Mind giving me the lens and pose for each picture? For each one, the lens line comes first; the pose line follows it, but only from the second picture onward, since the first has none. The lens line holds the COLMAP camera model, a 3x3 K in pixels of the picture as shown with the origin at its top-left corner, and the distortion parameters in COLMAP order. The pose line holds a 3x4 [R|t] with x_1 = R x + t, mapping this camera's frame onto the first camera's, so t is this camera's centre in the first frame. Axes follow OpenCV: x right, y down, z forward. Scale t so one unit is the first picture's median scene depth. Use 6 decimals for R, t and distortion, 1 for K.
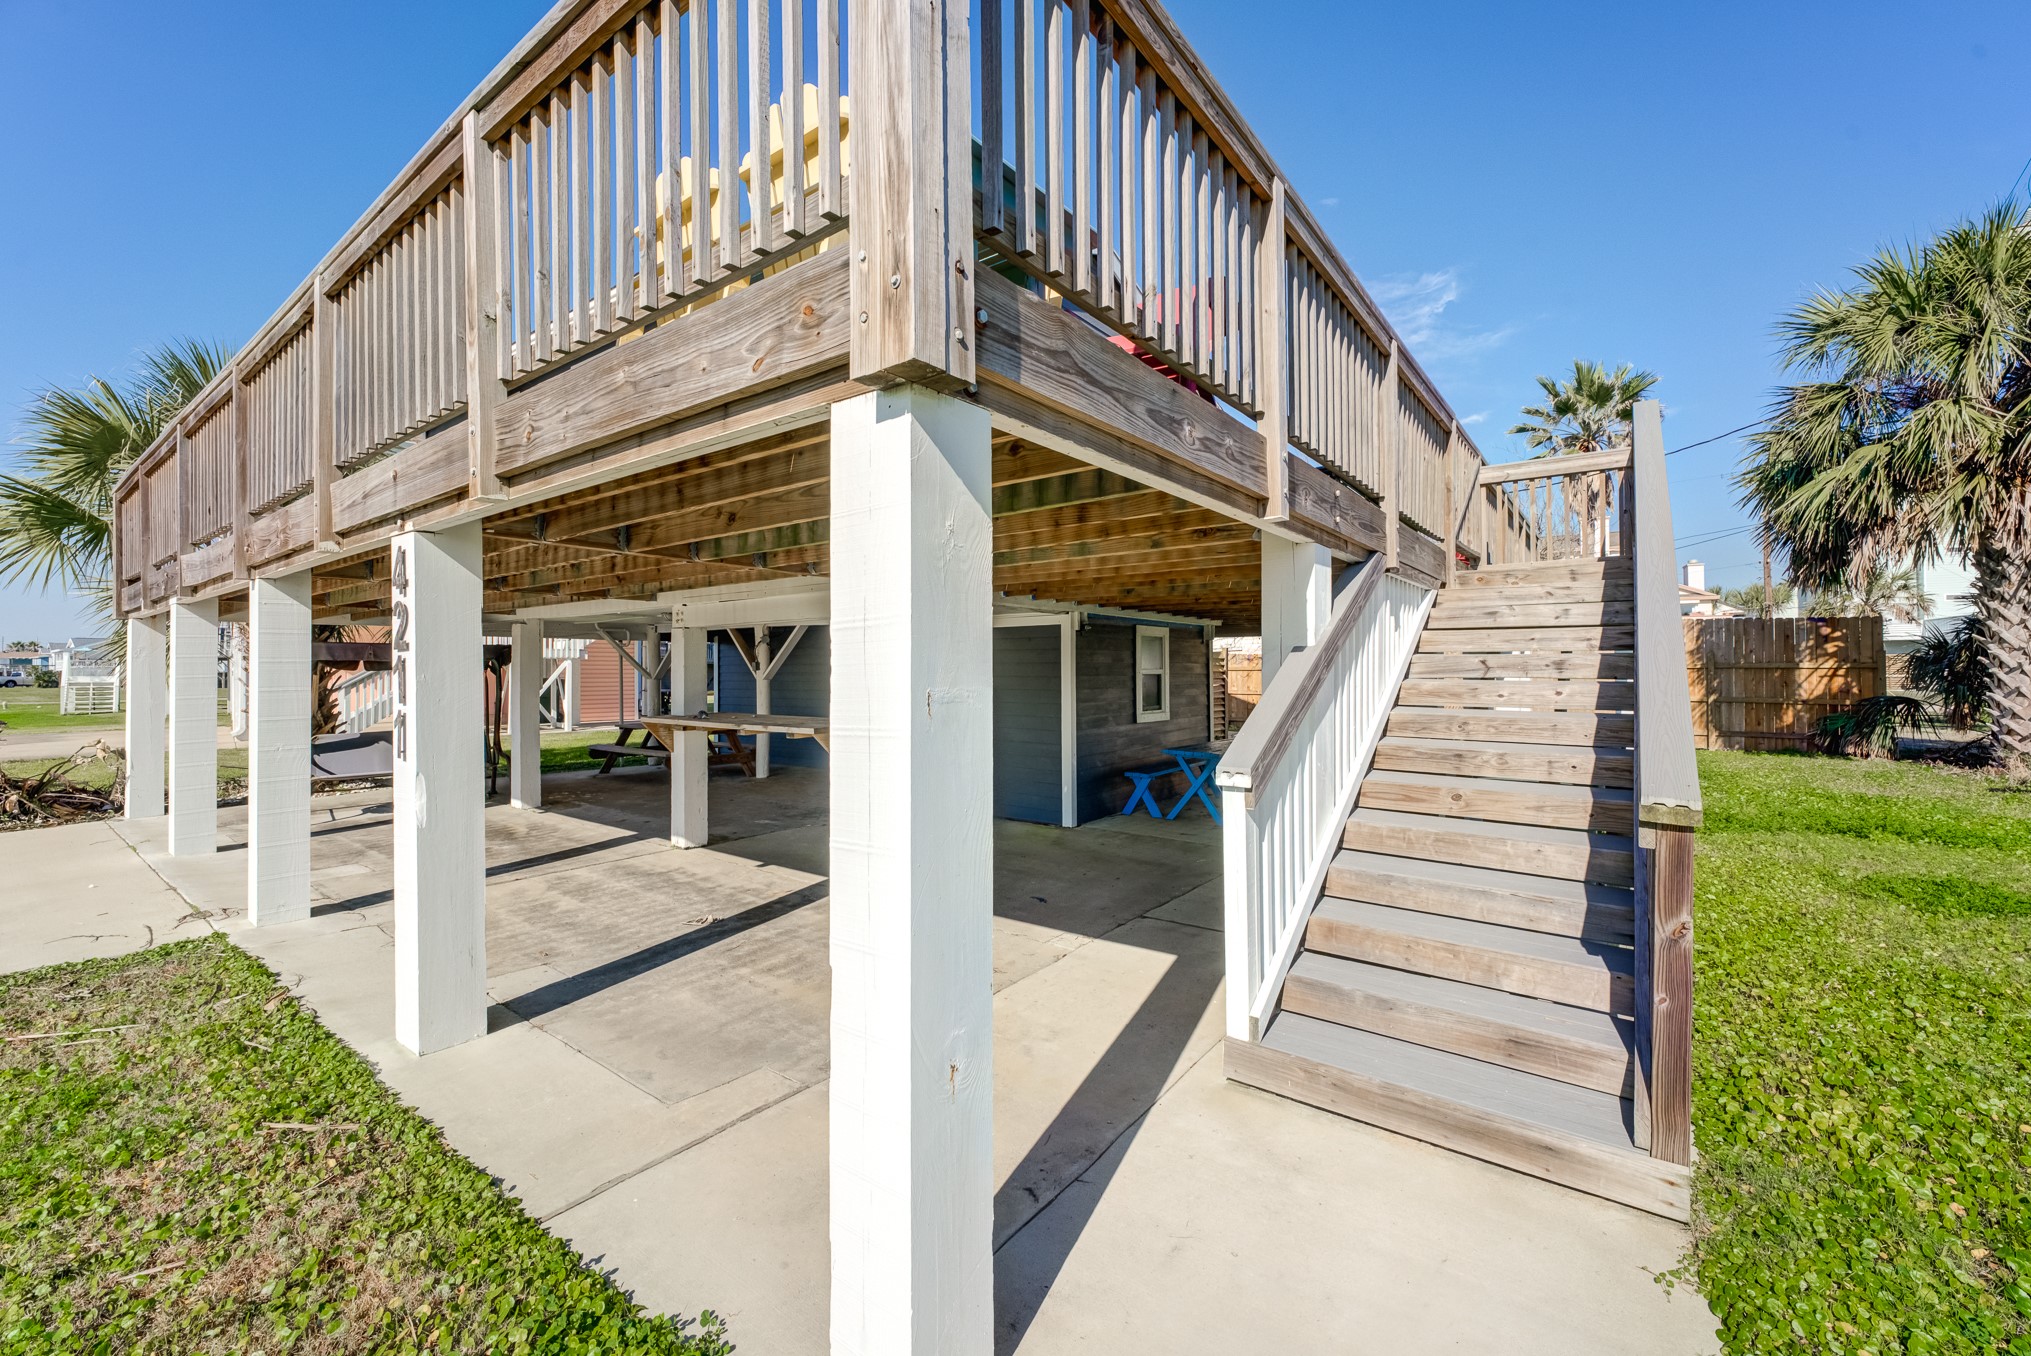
lens RADIAL K [[813.3, 0, 1016.1], [0, 813.3, 661.6], [0, 0, 1]] dist [-0.010778, 0.001069]
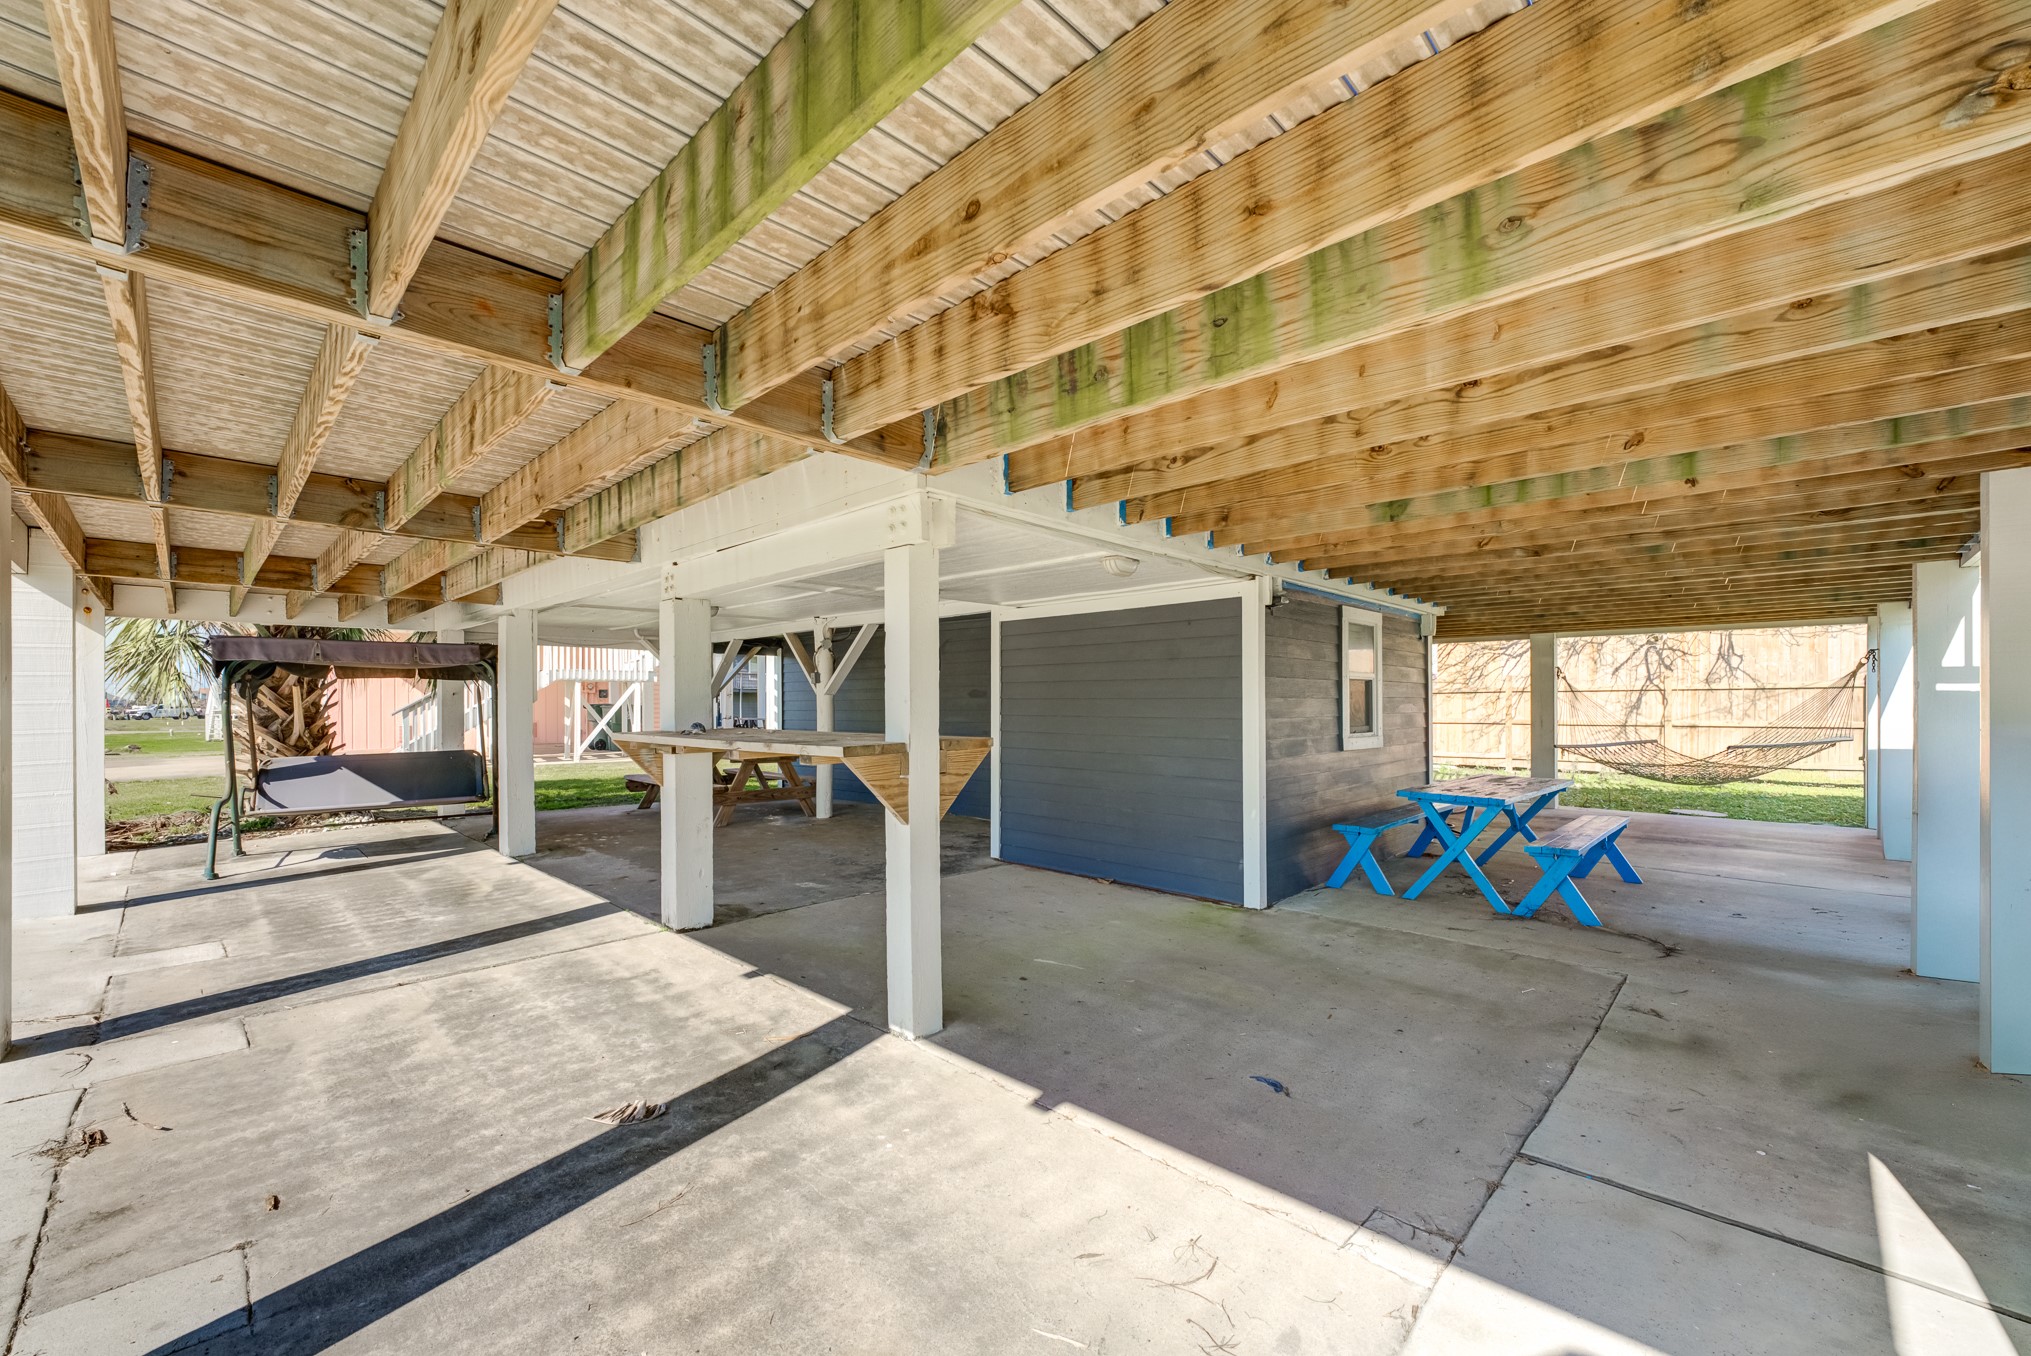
lens RADIAL K [[813.3, 0, 1007.0], [0, 813.3, 697.4], [0, 0, 1]] dist [-0.010778, 0.001069]
pose [[0.992383, -0.000617, -0.123188, -0.051139], [0.000827, 0.999998, 0.001649, 0.033327], [0.123187, -0.001739, 0.992382, 0.327541]]
